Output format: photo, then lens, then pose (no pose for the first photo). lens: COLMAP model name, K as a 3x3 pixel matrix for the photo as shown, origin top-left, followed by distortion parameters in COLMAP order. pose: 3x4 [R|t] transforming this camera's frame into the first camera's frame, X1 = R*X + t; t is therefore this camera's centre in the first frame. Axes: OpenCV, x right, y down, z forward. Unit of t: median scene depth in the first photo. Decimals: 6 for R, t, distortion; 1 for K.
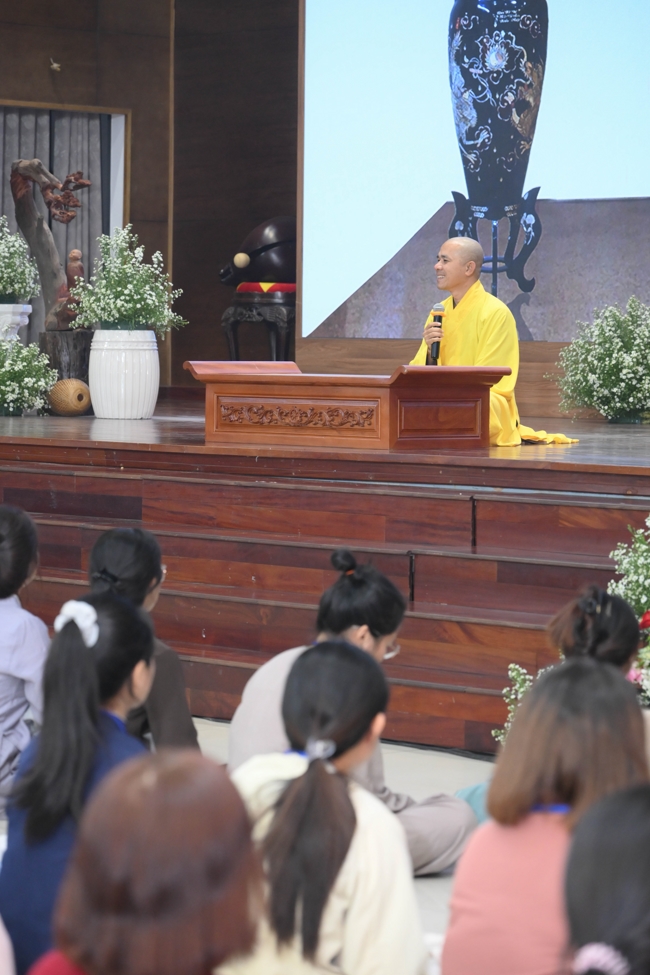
lens RADIAL K [[3332.8, 0, 325.0], [0, 3332.8, 487.5], [0, 0, 1]] dist [0.079279, 1.345534]
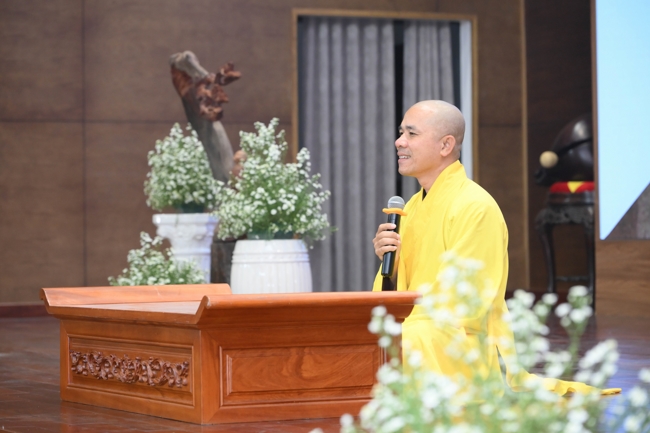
lens RADIAL K [[2221.8, 0, 325.0], [0, 2221.8, 216.5], [0, 0, 1]] dist [0.079279, 1.345534]
pose [[0.949356, -0.030736, -0.312695, 0.135132], [0.013835, 0.998328, -0.056126, -0.020658], [0.313897, 0.048958, 0.948194, 0.455487]]
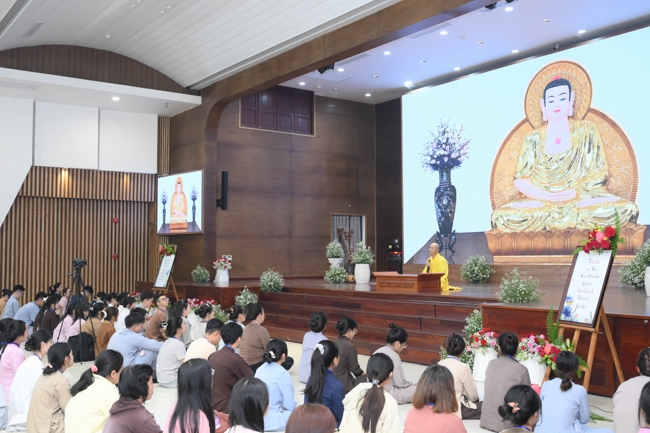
lens RADIAL K [[702.7, 0, 325.0], [0, 702.7, 216.5], [0, 0, 1]] dist [-0.008384, -0.001867]
pose [[0.990683, -0.024835, -0.133908, 0.019045], [0.010534, 0.994260, -0.106468, -0.010137], [0.135783, 0.104066, 0.985258, 0.047596]]
